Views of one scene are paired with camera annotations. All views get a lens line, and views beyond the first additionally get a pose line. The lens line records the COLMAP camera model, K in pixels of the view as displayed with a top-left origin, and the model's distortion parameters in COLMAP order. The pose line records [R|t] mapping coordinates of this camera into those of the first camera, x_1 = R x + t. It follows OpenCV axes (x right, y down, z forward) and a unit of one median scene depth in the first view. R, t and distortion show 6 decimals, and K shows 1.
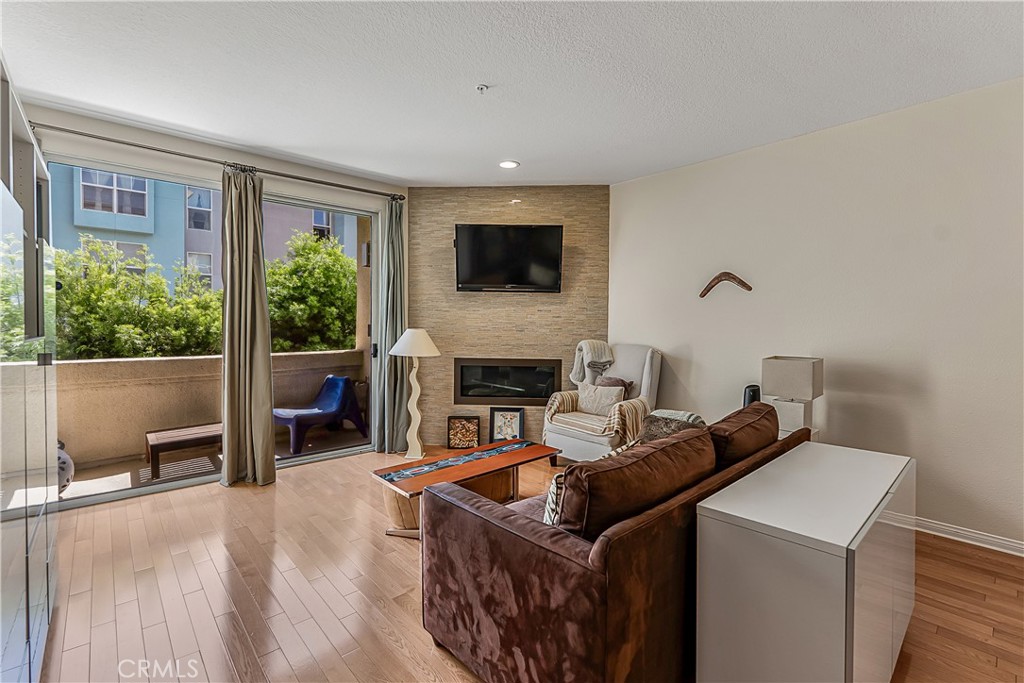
lens RADIAL K [[453.9, 0, 509.0], [0, 453.9, 337.3], [0, 0, 1]] dist [-0.003324, 0.000238]
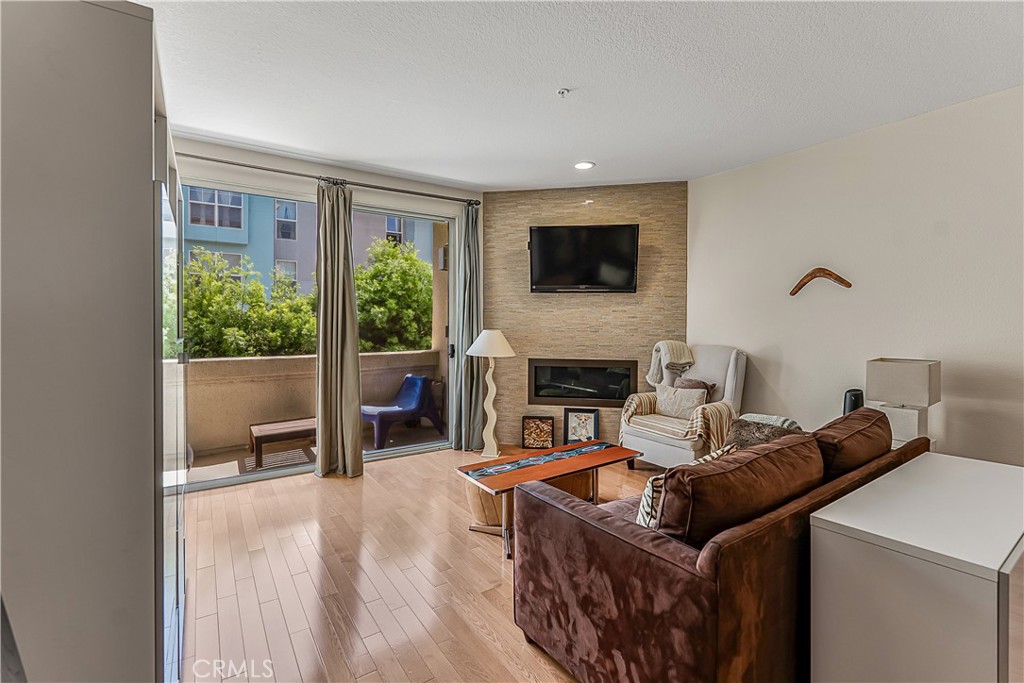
lens RADIAL K [[453.9, 0, 510.3], [0, 453.9, 332.5], [0, 0, 1]] dist [-0.003324, 0.000238]
pose [[0.990864, -0.003255, -0.134828, -0.026386], [0.001649, 0.999926, -0.012022, -0.000359], [0.134857, 0.011689, 0.990796, -0.008209]]
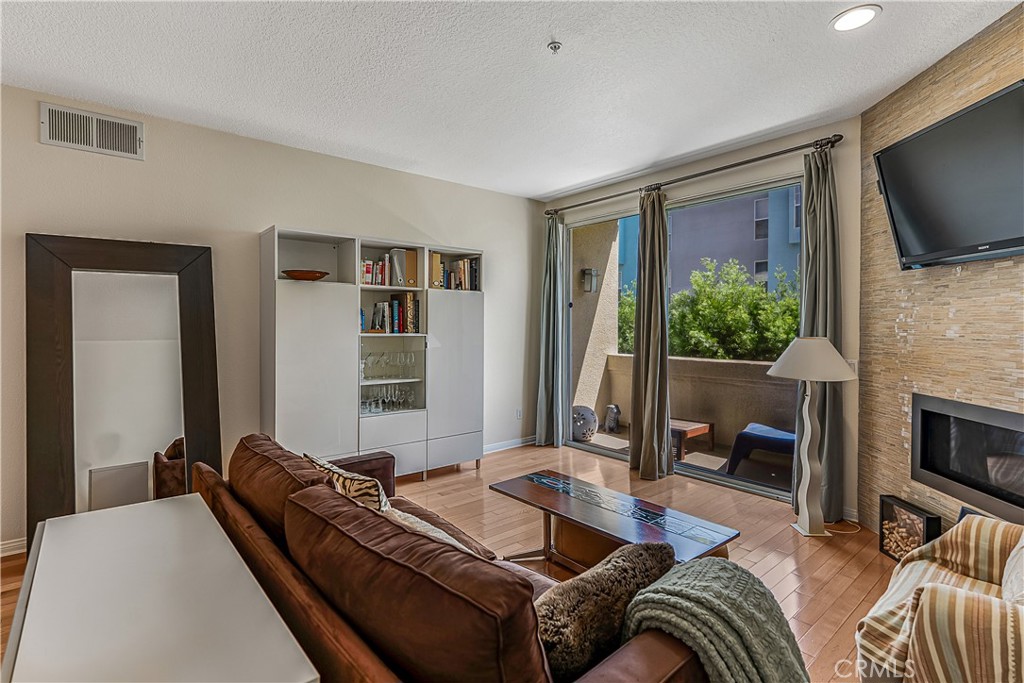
lens RADIAL K [[481.0, 0, 506.7], [0, 481.0, 333.1], [0, 0, 1]] dist [0.005901, 0.000610]
pose [[-0.015578, 0.009942, -0.999829, 0.525112], [-0.034955, 0.999334, 0.010481, -0.017431], [0.999267, 0.035113, -0.015221, 0.595737]]
